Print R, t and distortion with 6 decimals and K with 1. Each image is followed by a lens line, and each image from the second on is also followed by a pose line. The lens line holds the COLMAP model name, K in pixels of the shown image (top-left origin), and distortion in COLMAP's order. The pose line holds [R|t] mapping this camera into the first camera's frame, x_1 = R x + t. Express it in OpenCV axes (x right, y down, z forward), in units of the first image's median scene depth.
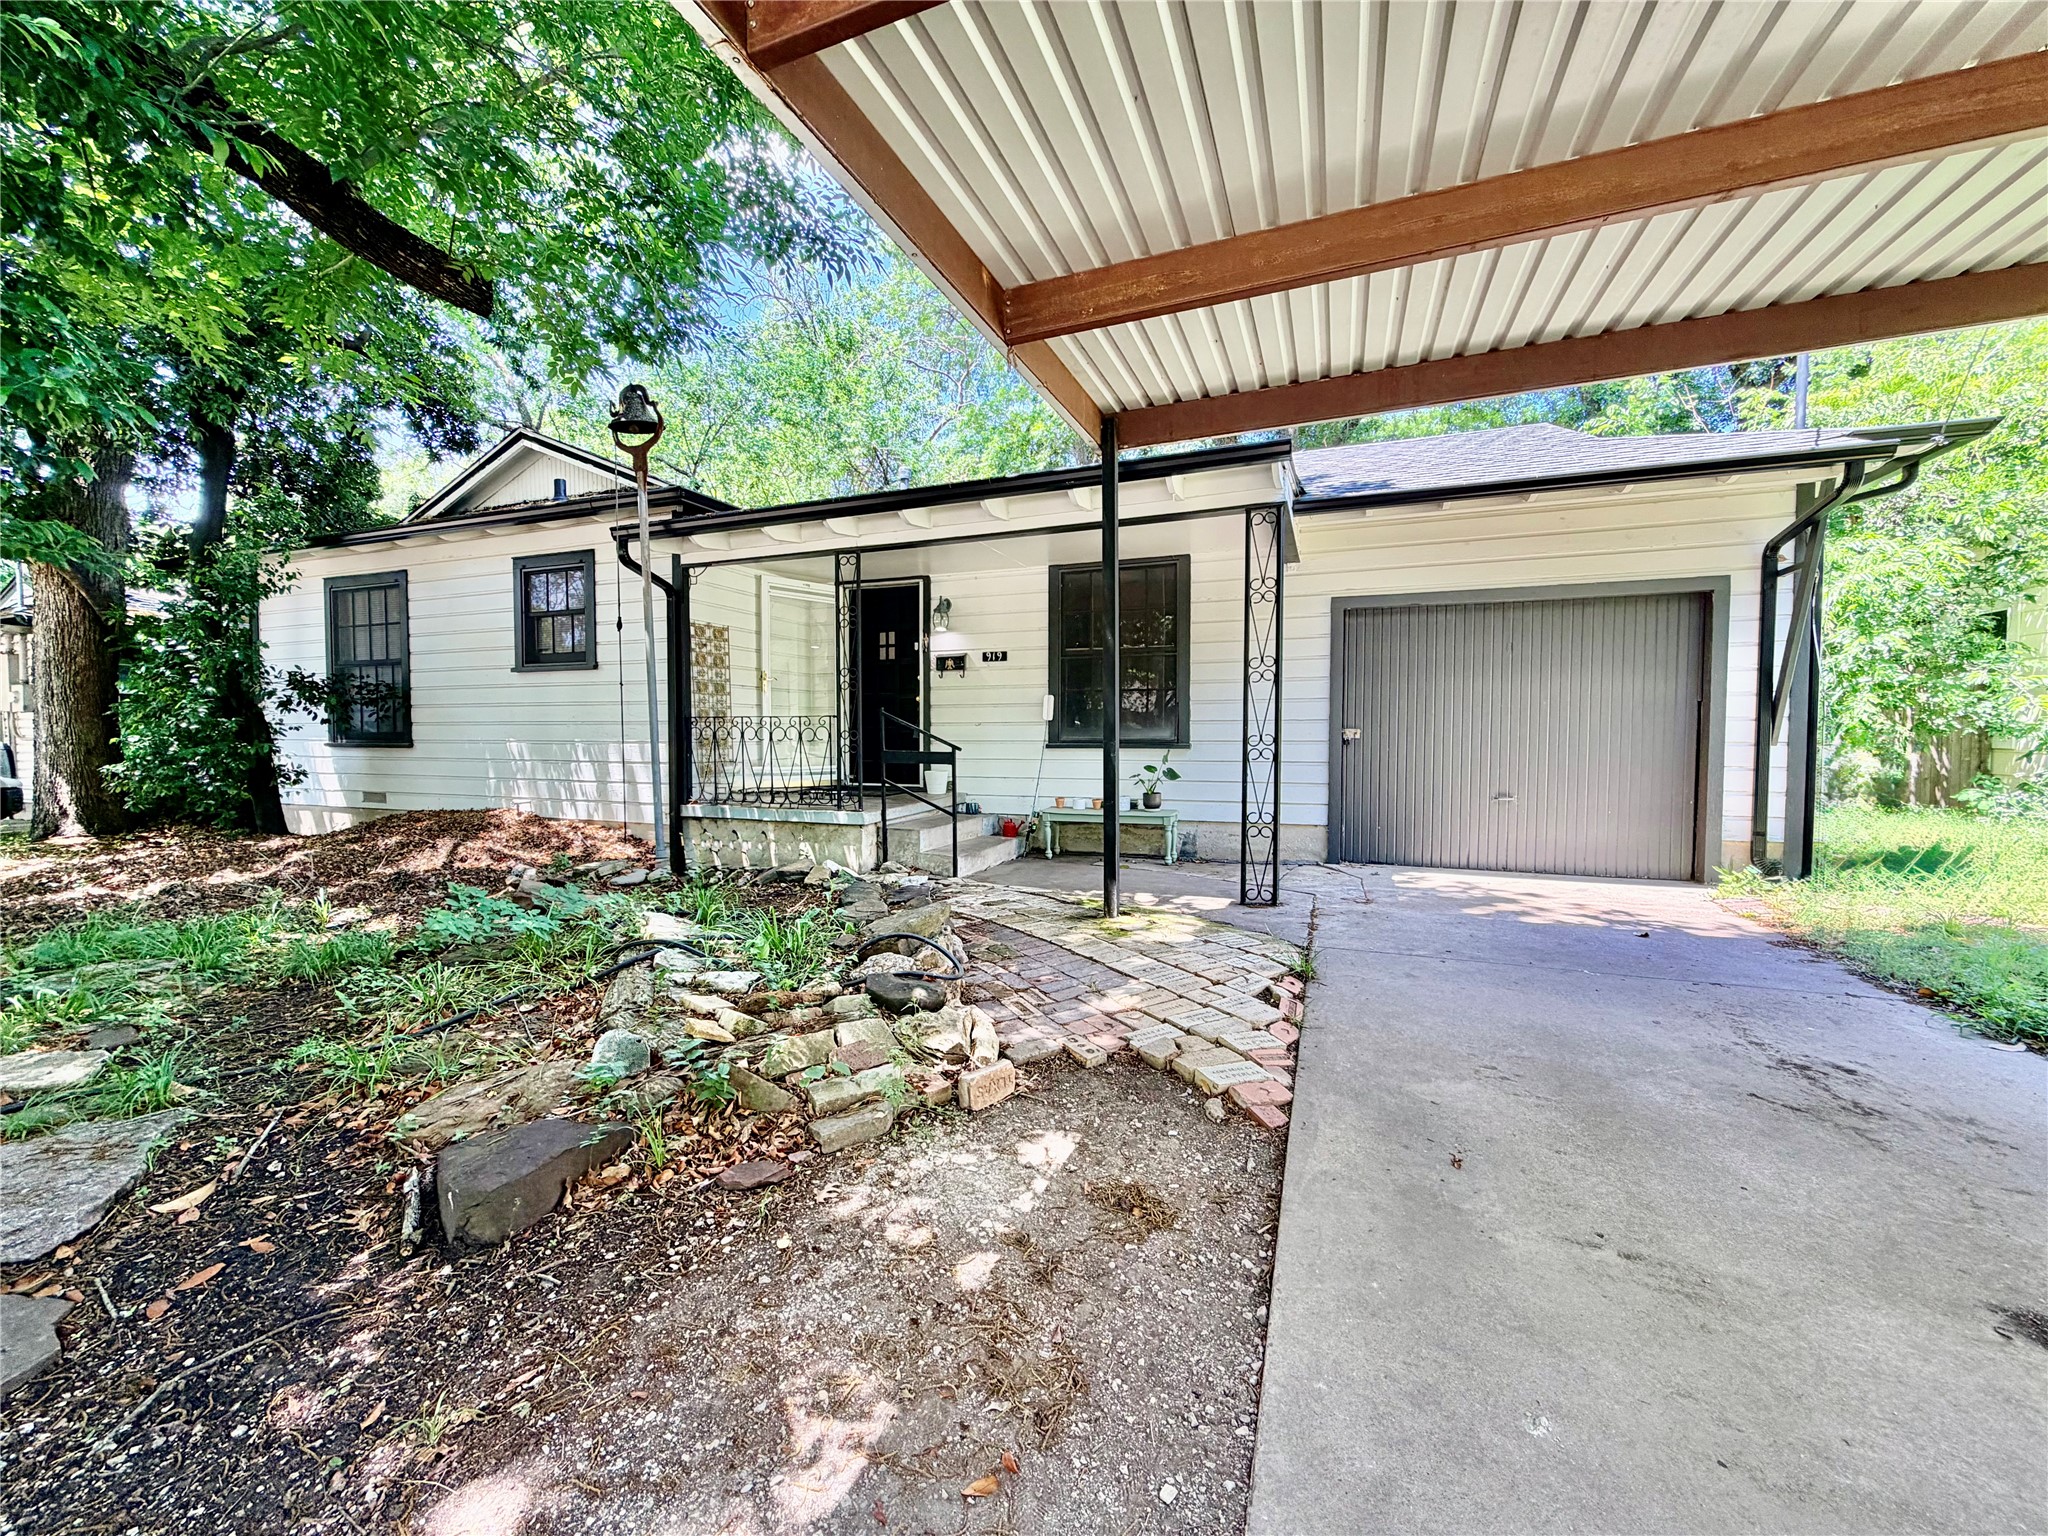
lens RADIAL K [[840.4, 0, 1011.6], [0, 840.4, 764.7], [0, 0, 1]] dist [-0.003629, 0.000379]
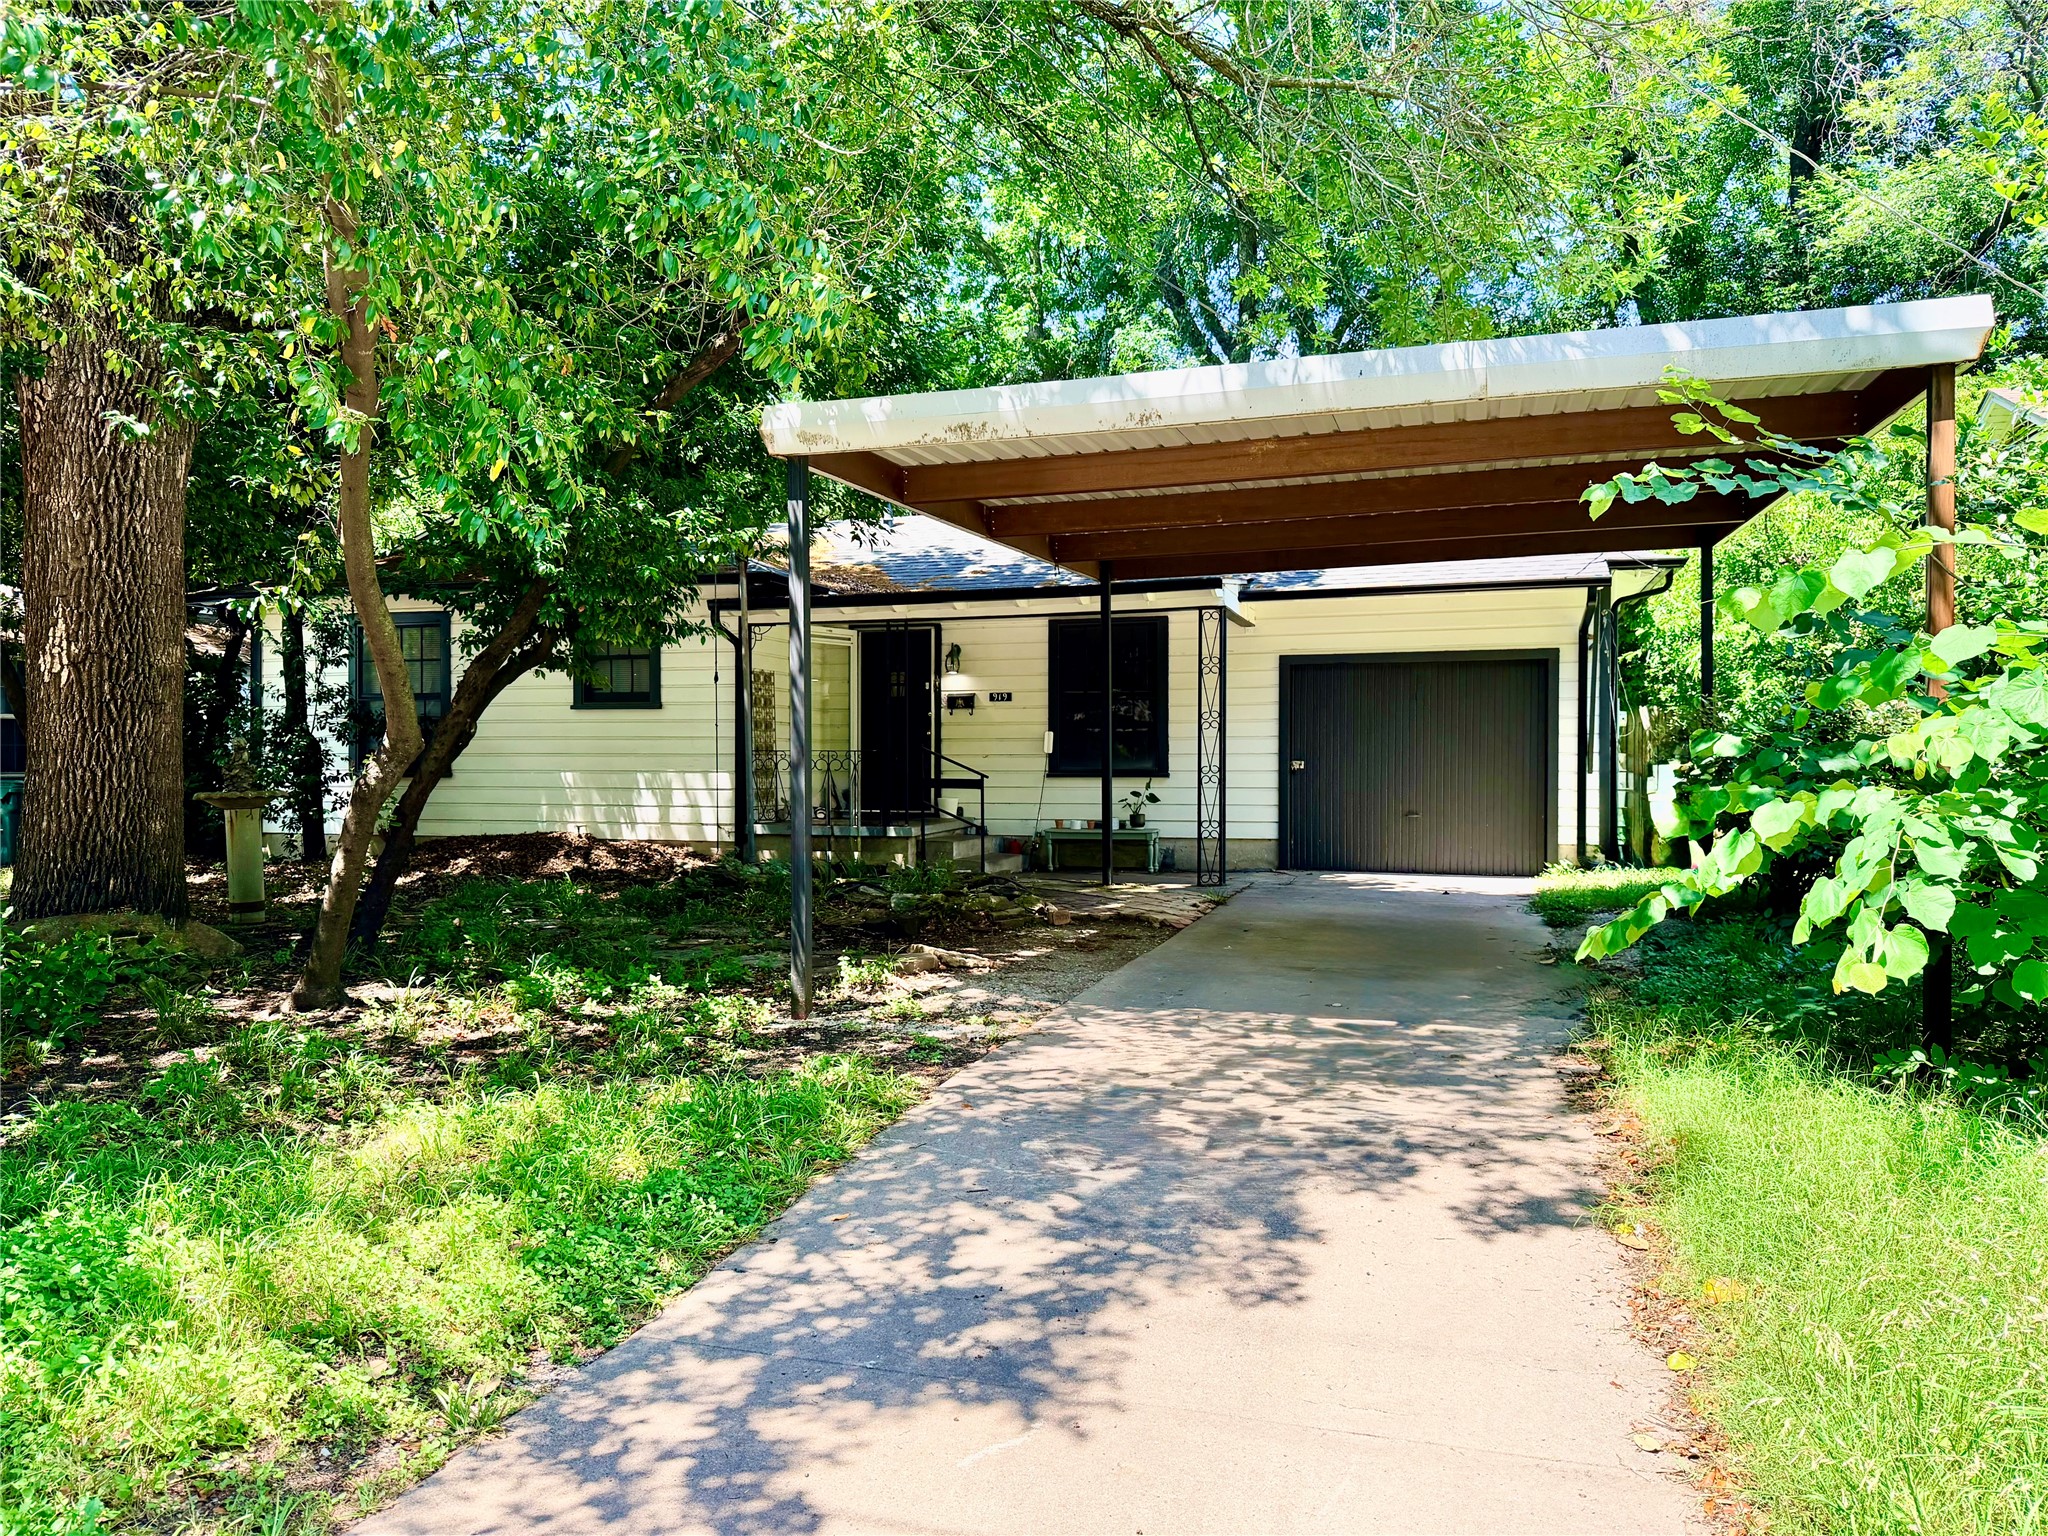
lens RADIAL K [[1430.8, 0, 1024.6], [0, 1430.8, 763.9], [0, 0, 1]] dist [0.001962, 0.000038]
pose [[0.997222, 0.000791, 0.074483, -0.144368], [0.002099, 0.999248, -0.038709, 0.040023], [-0.074458, 0.038758, 0.996471, -1.015488]]
